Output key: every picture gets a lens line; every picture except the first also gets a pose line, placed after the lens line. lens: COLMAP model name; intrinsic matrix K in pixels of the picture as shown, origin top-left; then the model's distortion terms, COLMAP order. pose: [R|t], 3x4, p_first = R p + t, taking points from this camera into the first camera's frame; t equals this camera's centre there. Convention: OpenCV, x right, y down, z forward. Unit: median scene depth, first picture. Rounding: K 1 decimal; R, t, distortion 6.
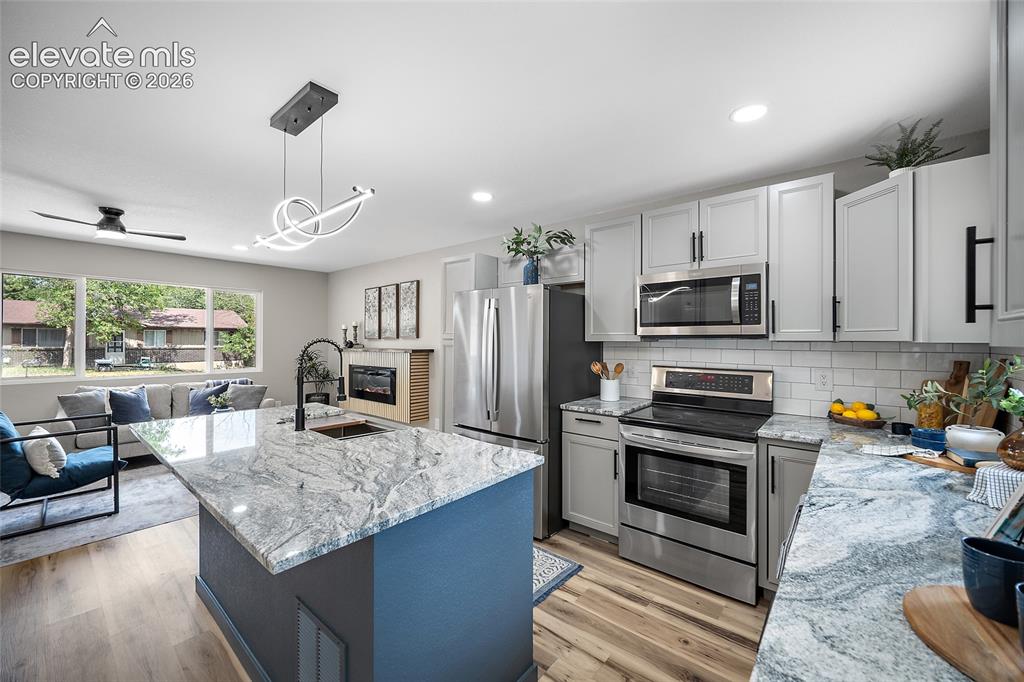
lens RADIAL K [[403.7, 0, 518.6], [0, 403.7, 337.5], [0, 0, 1]] dist [0.001028, -0.001147]
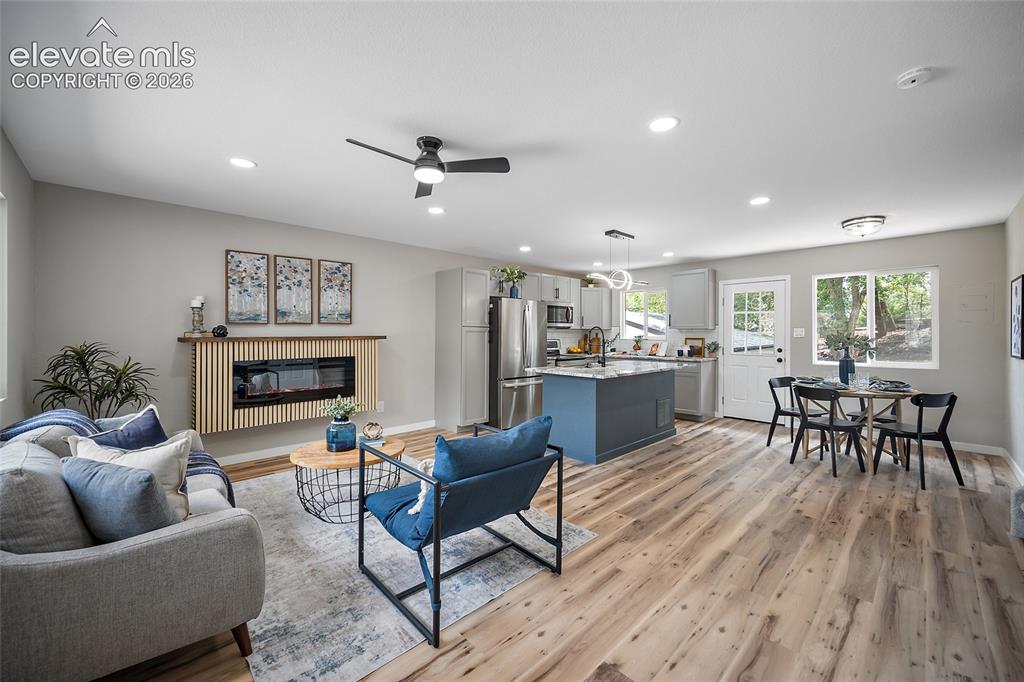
lens RADIAL K [[403.7, 0, 516.5], [0, 403.7, 335.1], [0, 0, 1]] dist [0.001028, -0.001147]
pose [[0.100339, -0.007630, 0.994924, -2.086934], [-0.007569, 0.999936, 0.008432, 0.028172], [-0.994925, -0.008377, 0.100275, 0.934974]]
